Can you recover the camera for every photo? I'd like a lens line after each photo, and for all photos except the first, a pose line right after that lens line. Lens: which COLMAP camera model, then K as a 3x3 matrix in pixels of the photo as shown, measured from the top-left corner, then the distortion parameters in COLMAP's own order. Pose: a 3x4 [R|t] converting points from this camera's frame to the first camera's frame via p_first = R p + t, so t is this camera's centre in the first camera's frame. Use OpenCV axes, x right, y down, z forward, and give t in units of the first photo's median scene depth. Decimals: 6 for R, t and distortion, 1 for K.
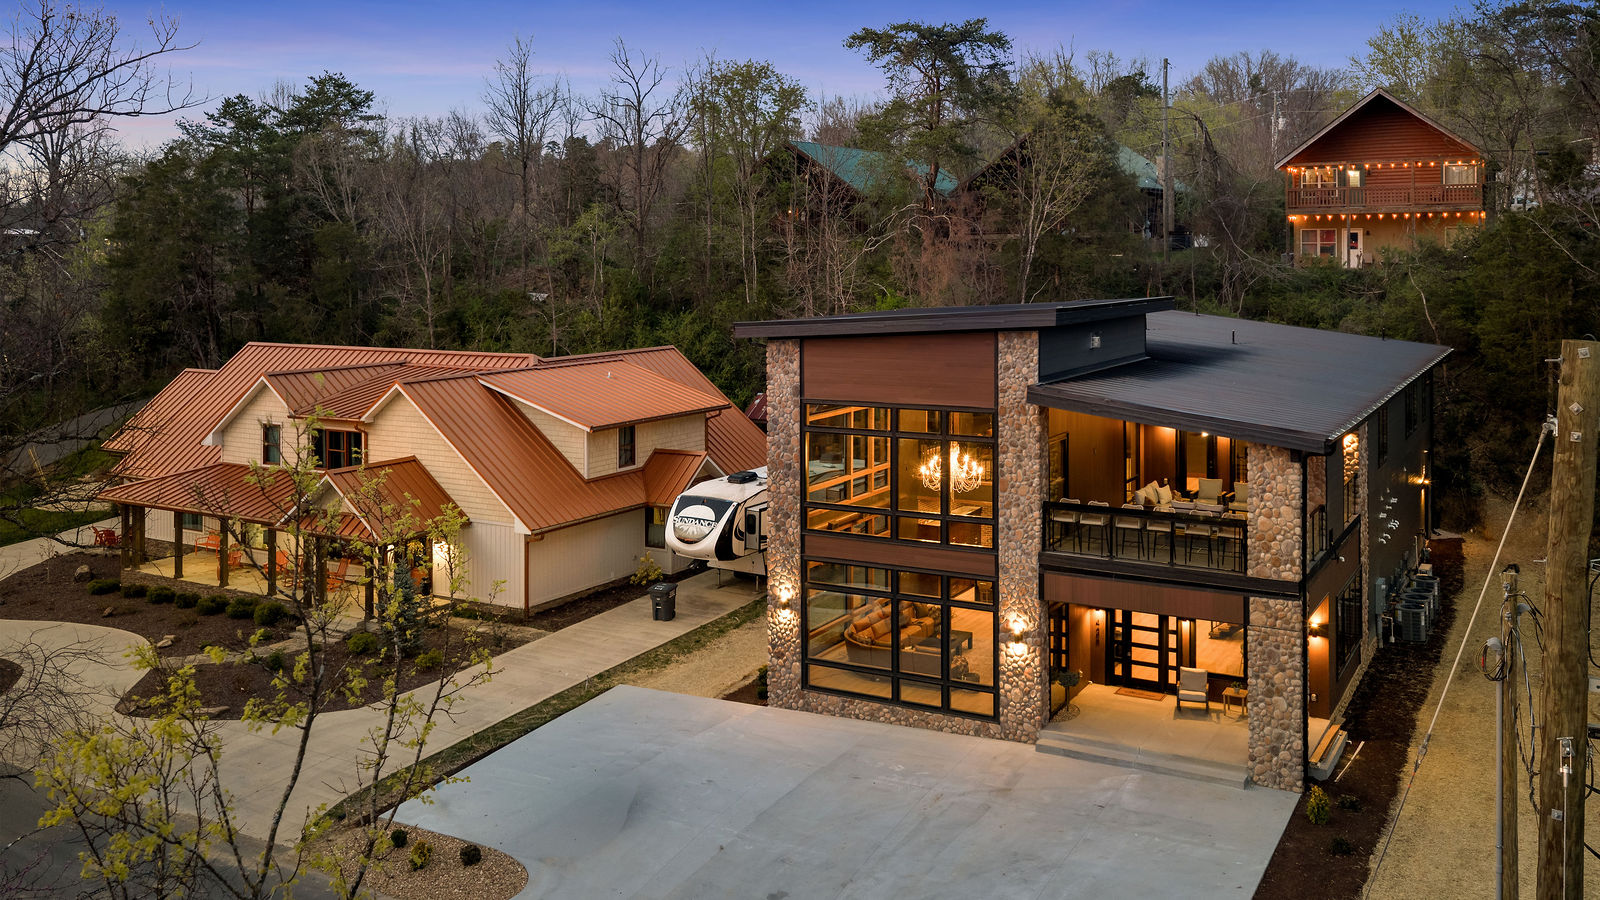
lens RADIAL K [[1373.4, 0, 814.6], [0, 1373.4, 273.2], [0, 0, 1]] dist [0.005039, 0.007388]
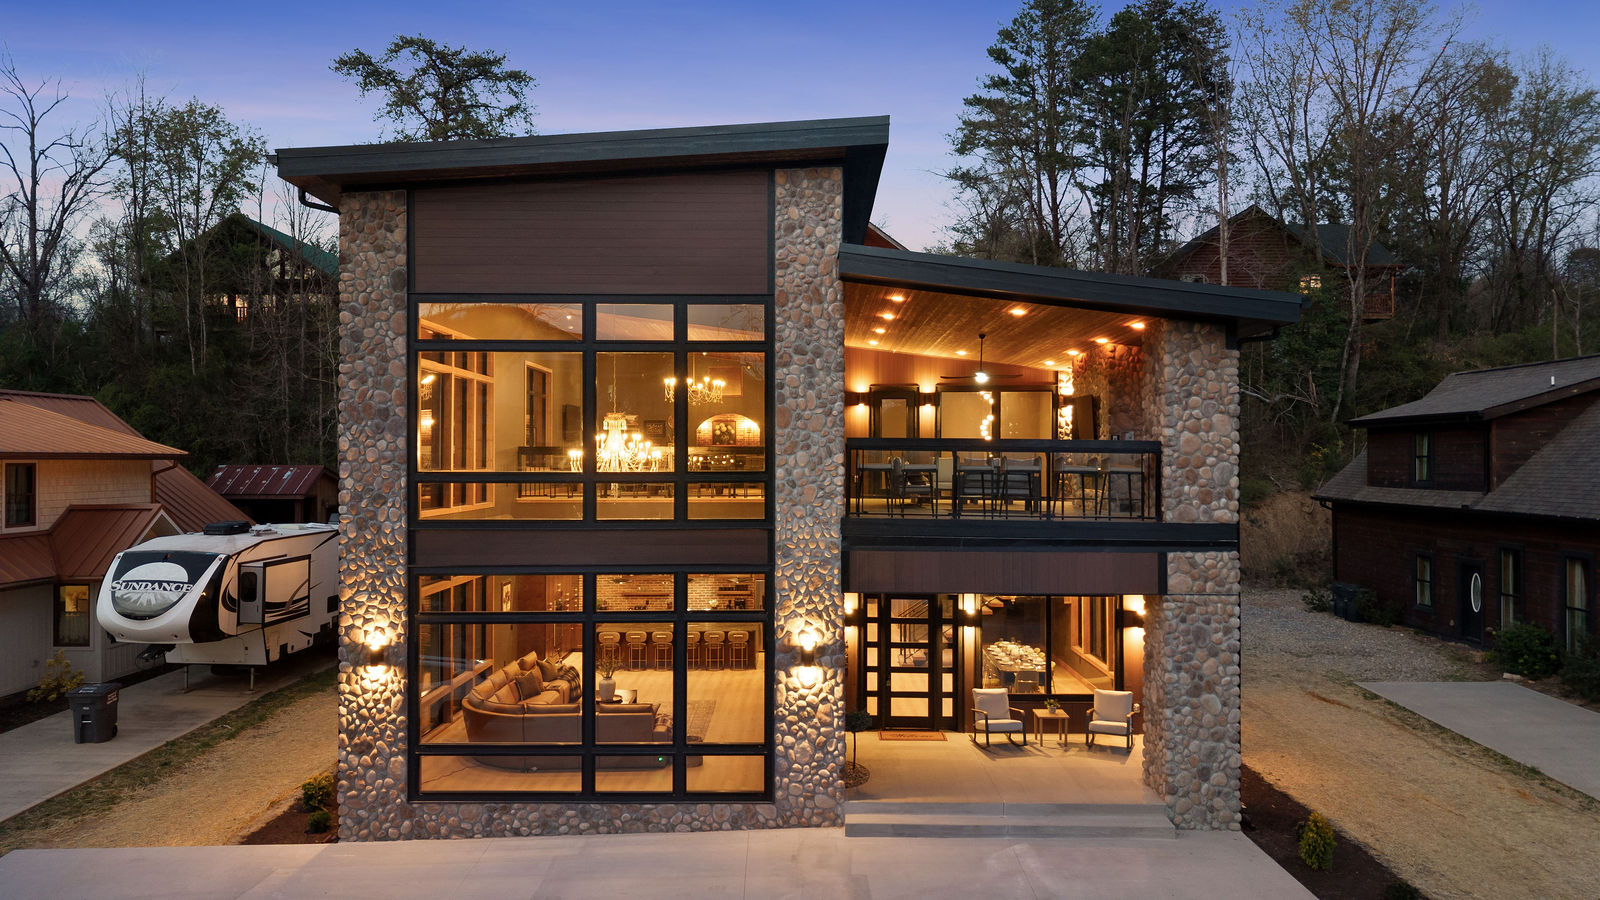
lens RADIAL K [[1070.2, 0, 798.2], [0, 1070.2, 456.5], [0, 0, 1]] dist [0.032648, -0.039828]
pose [[0.876312, 0.007766, 0.481681, -0.090141], [0.000658, 0.999850, -0.017316, 0.177867], [-0.481743, 0.015491, 0.876176, 0.561179]]
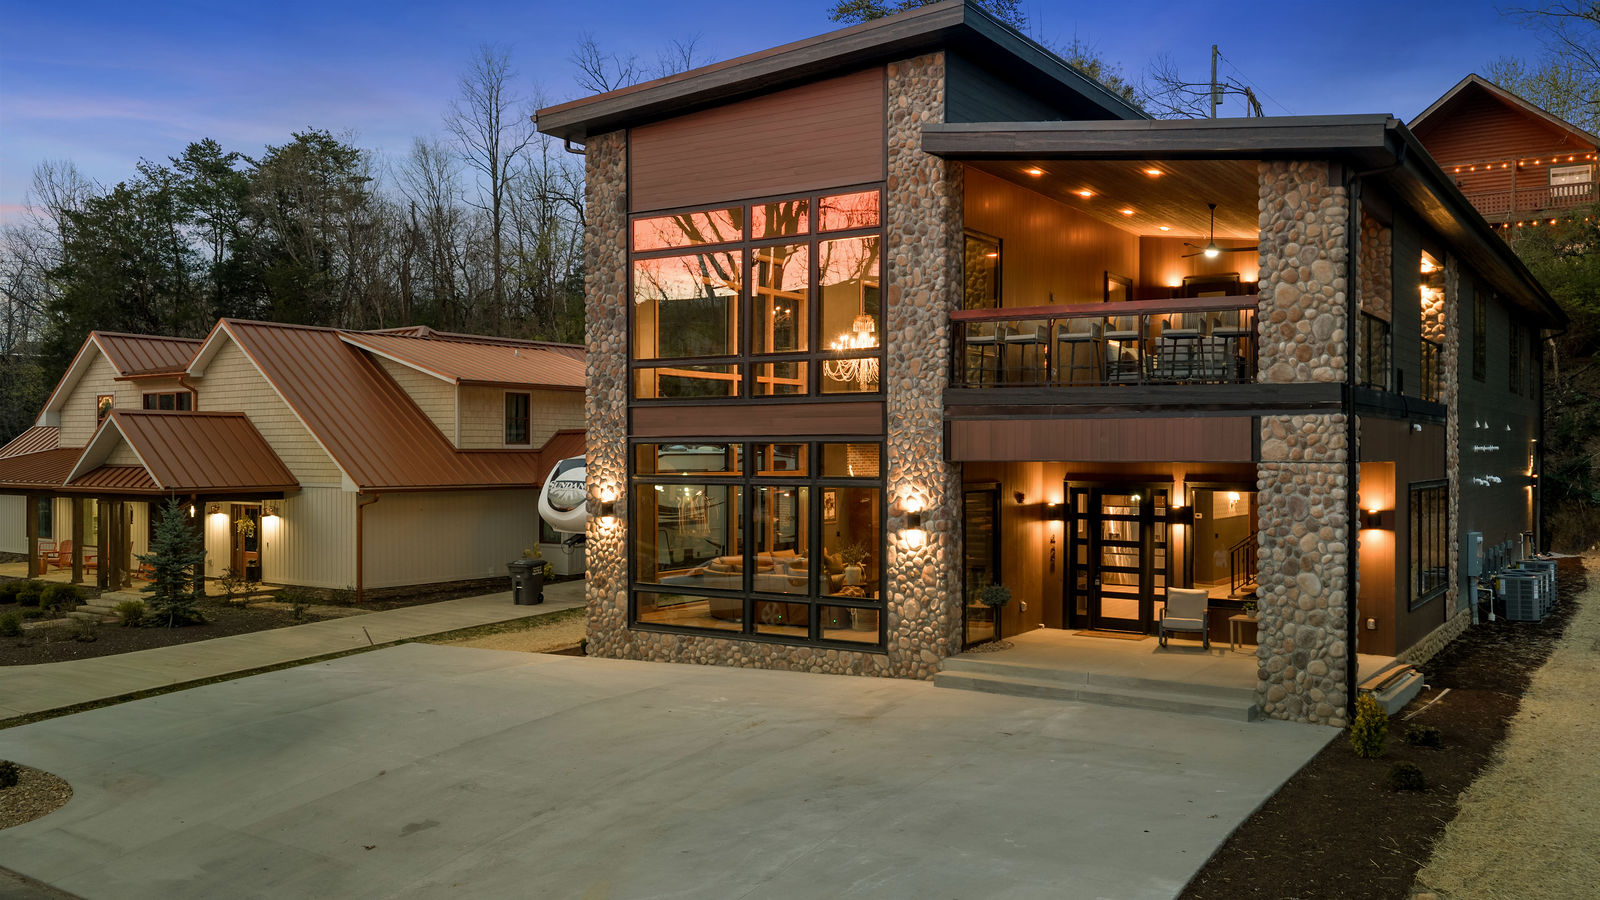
lens RADIAL K [[1325.1, 0, 809.3], [0, 1325.1, 453.9], [0, 0, 1]] dist [0.036192, -0.077097]
pose [[0.997446, 0.007001, -0.071087, 0.140454], [-0.007794, 0.999910, -0.010892, 0.235253], [0.071005, 0.011418, 0.997411, 0.348654]]
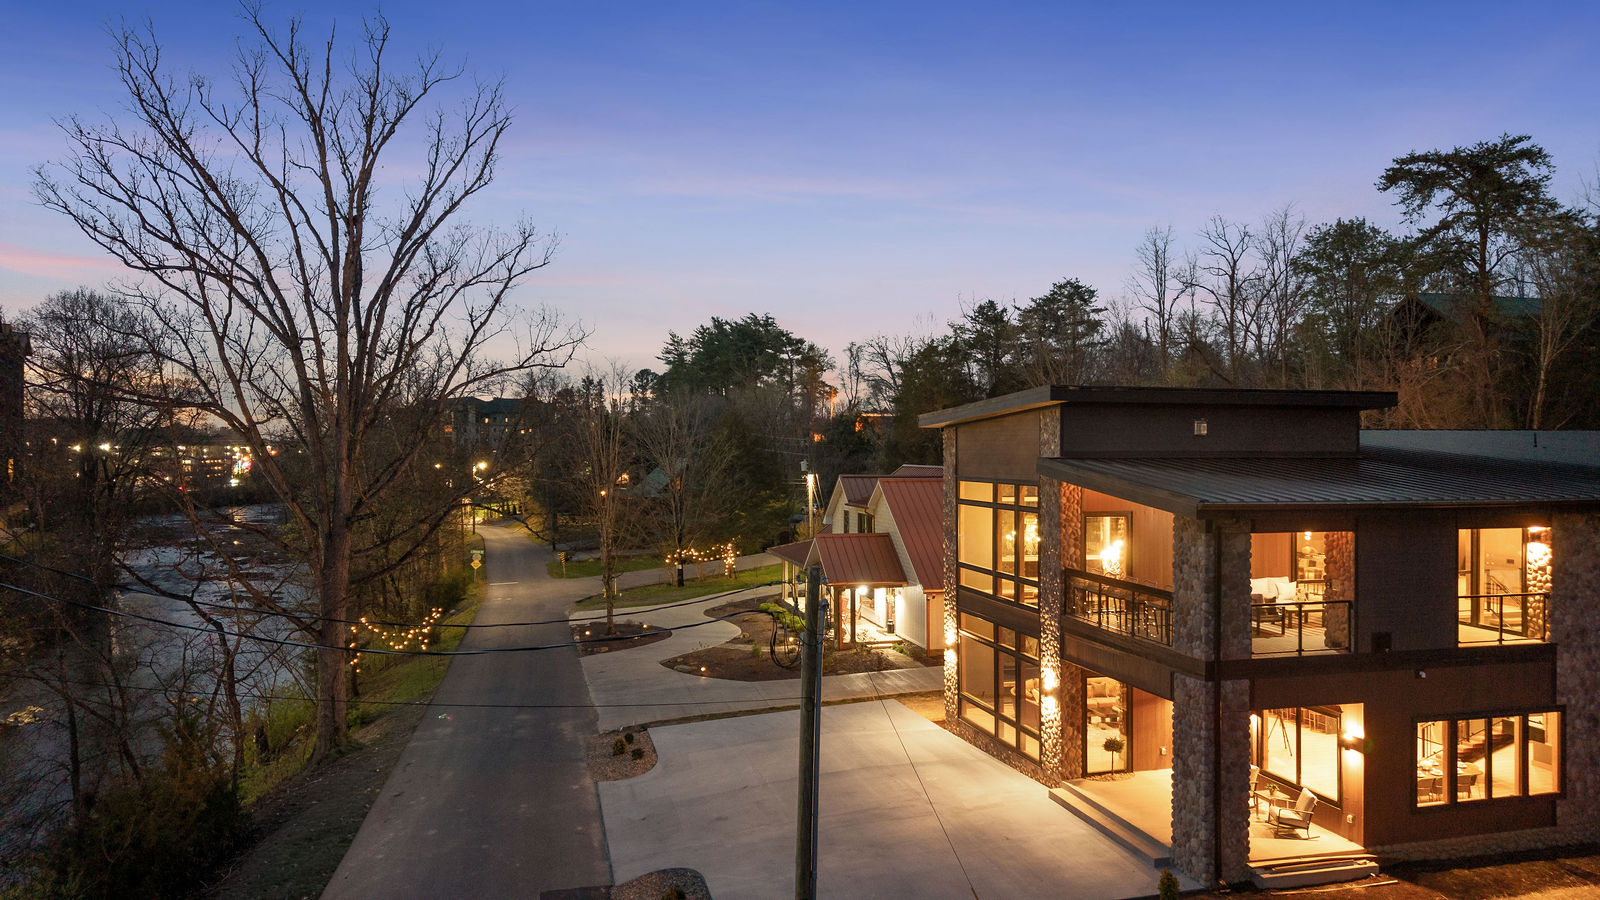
lens RADIAL K [[1077.5, 0, 793.0], [0, 1077.5, 455.1], [0, 0, 1]] dist [0.032823, -0.042276]
pose [[0.694146, 0.009214, -0.719775, 0.610279], [-0.012668, 0.999920, 0.000584, 0.077365], [0.719723, 0.008713, 0.694207, 0.251212]]
